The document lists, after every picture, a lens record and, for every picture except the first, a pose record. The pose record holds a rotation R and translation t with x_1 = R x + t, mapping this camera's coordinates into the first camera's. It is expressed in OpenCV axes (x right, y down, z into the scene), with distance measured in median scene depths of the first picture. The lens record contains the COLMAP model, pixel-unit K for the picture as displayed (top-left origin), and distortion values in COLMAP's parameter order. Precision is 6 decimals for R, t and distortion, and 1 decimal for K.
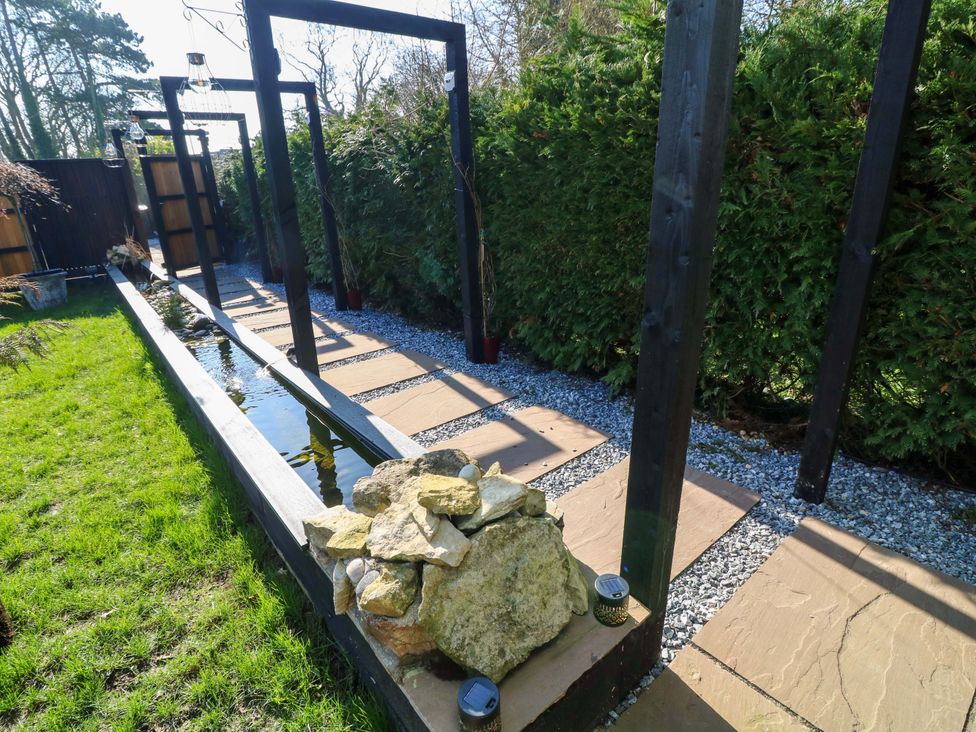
lens RADIAL K [[506.2, 0, 489.9], [0, 506.2, 357.6], [0, 0, 1]] dist [0.003168, -0.014946]
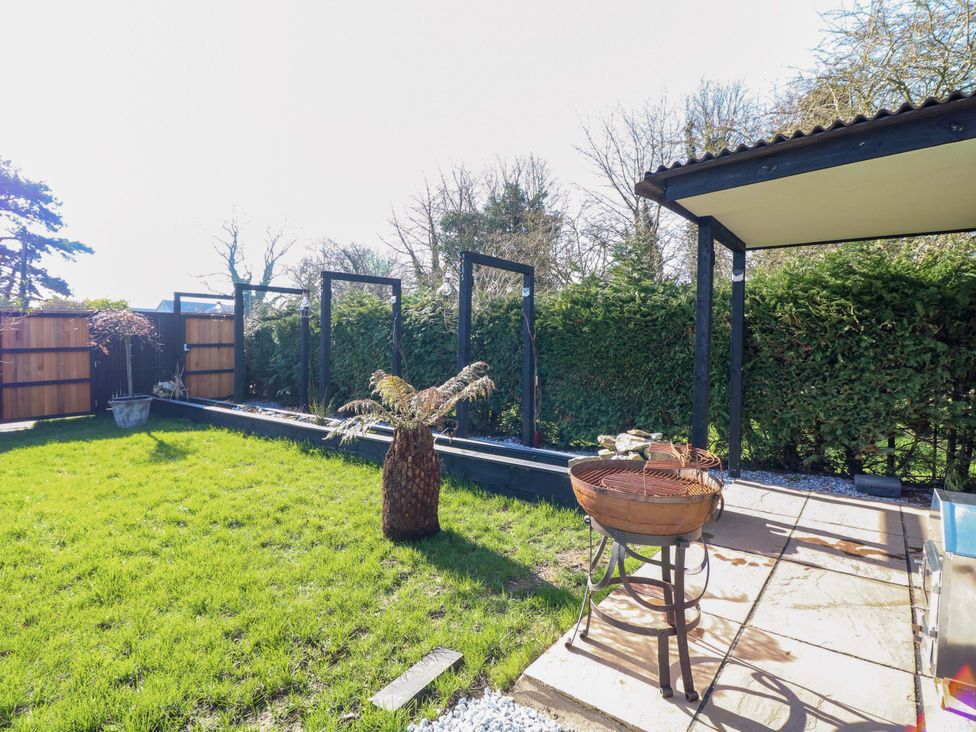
lens RADIAL K [[506.2, 0, 489.9], [0, 506.2, 357.6], [0, 0, 1]] dist [0.003168, -0.014946]
pose [[0.970336, 0.037903, 0.238770, -0.768104], [0.040052, 0.948784, -0.313376, 0.335660], [-0.238419, 0.313643, 0.919122, -0.766278]]
